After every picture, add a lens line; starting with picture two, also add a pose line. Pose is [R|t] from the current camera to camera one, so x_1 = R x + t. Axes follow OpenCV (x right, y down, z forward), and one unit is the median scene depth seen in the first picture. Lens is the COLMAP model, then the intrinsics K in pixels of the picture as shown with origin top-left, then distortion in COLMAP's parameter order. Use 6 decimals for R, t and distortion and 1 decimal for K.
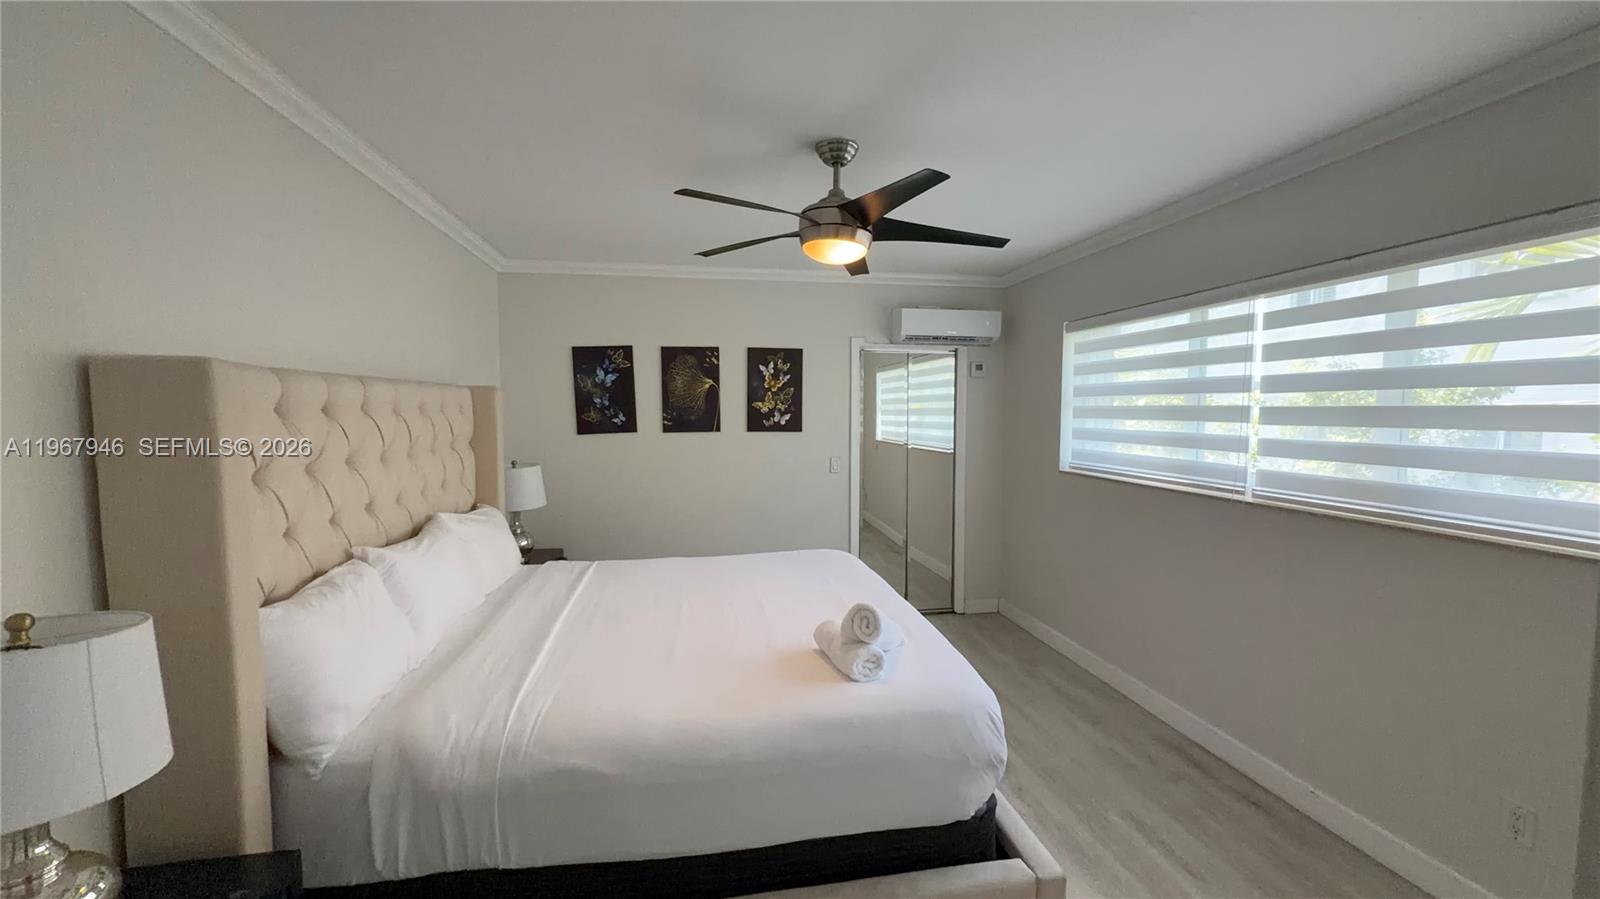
lens RADIAL K [[640.6, 0, 804.4], [0, 640.6, 449.8], [0, 0, 1]] dist [0.001127, 0.000221]
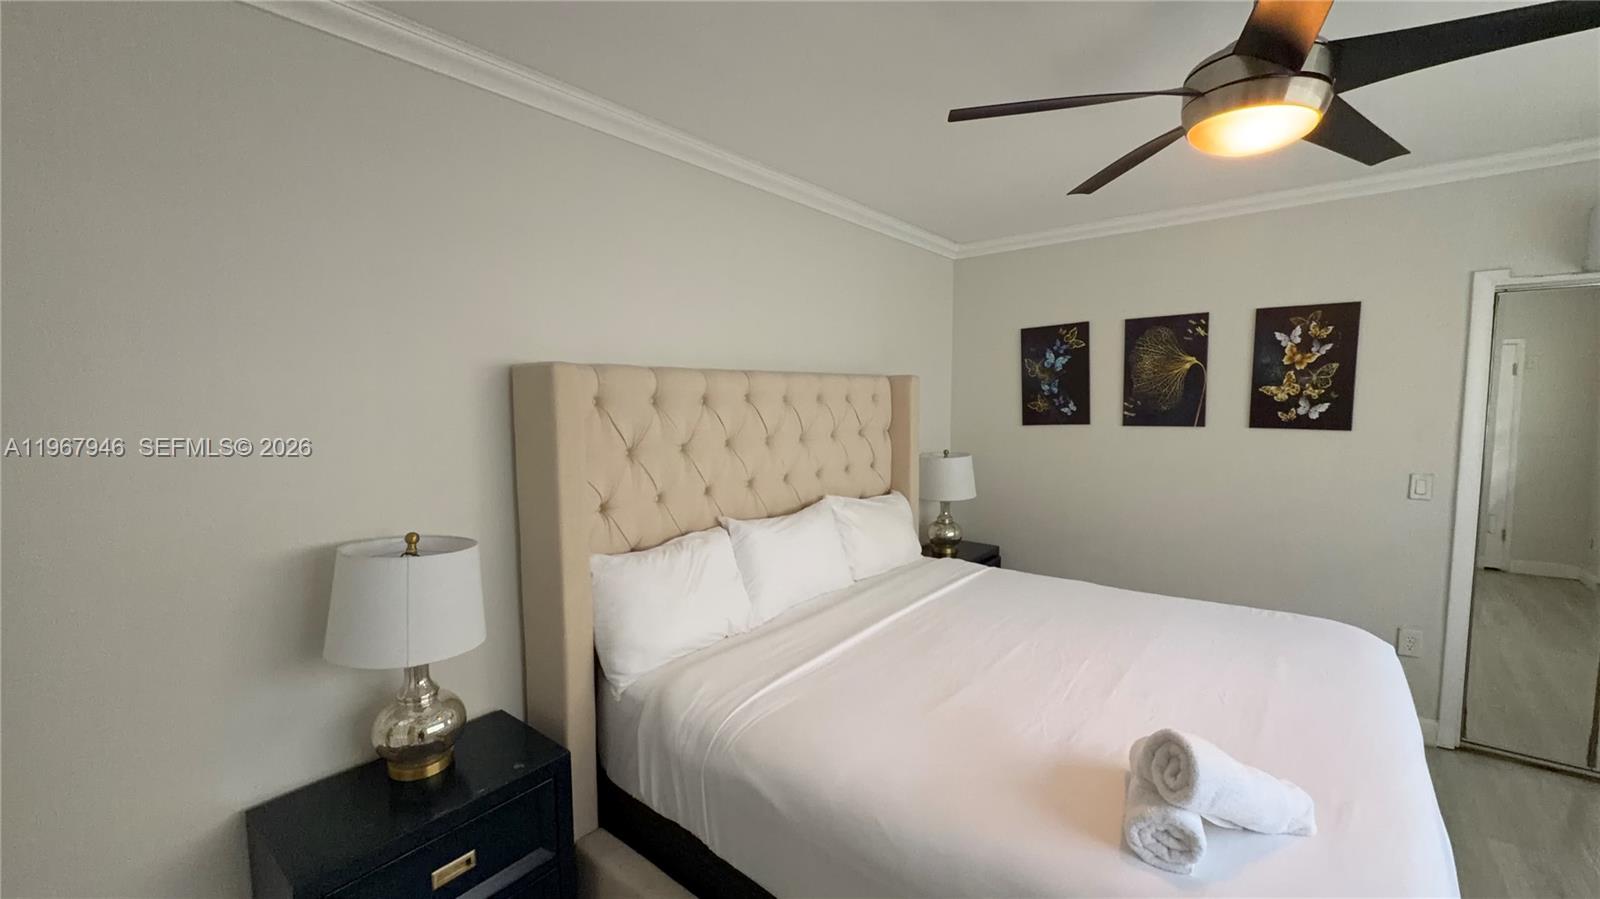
lens RADIAL K [[640.6, 0, 799.1], [0, 640.6, 449.8], [0, 0, 1]] dist [0.001127, 0.000221]
pose [[0.653126, 0.057303, -0.755078, 0.175825], [-0.042354, 0.998336, 0.039129, -0.014533], [0.756064, 0.006425, 0.654466, 0.215744]]
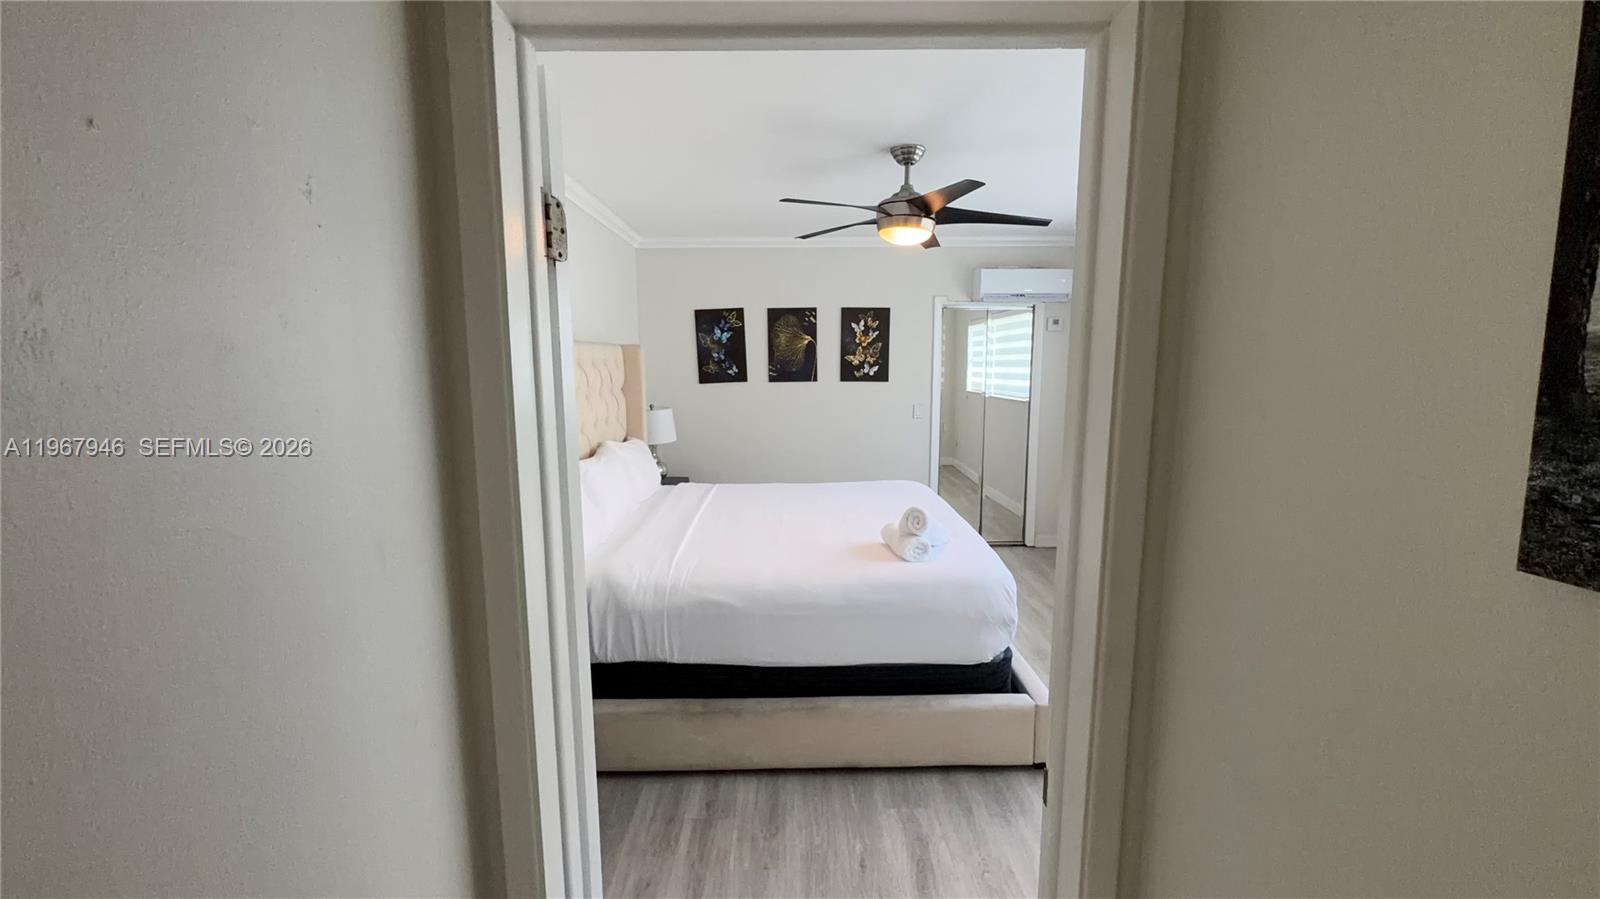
lens RADIAL K [[640.6, 0, 805.9], [0, 640.6, 444.8], [0, 0, 1]] dist [0.001127, 0.000221]
pose [[0.987751, 0.016934, -0.155117, 0.042525], [-0.006602, 0.997739, 0.066881, 0.012283], [0.155899, -0.065038, 0.985630, -0.216471]]
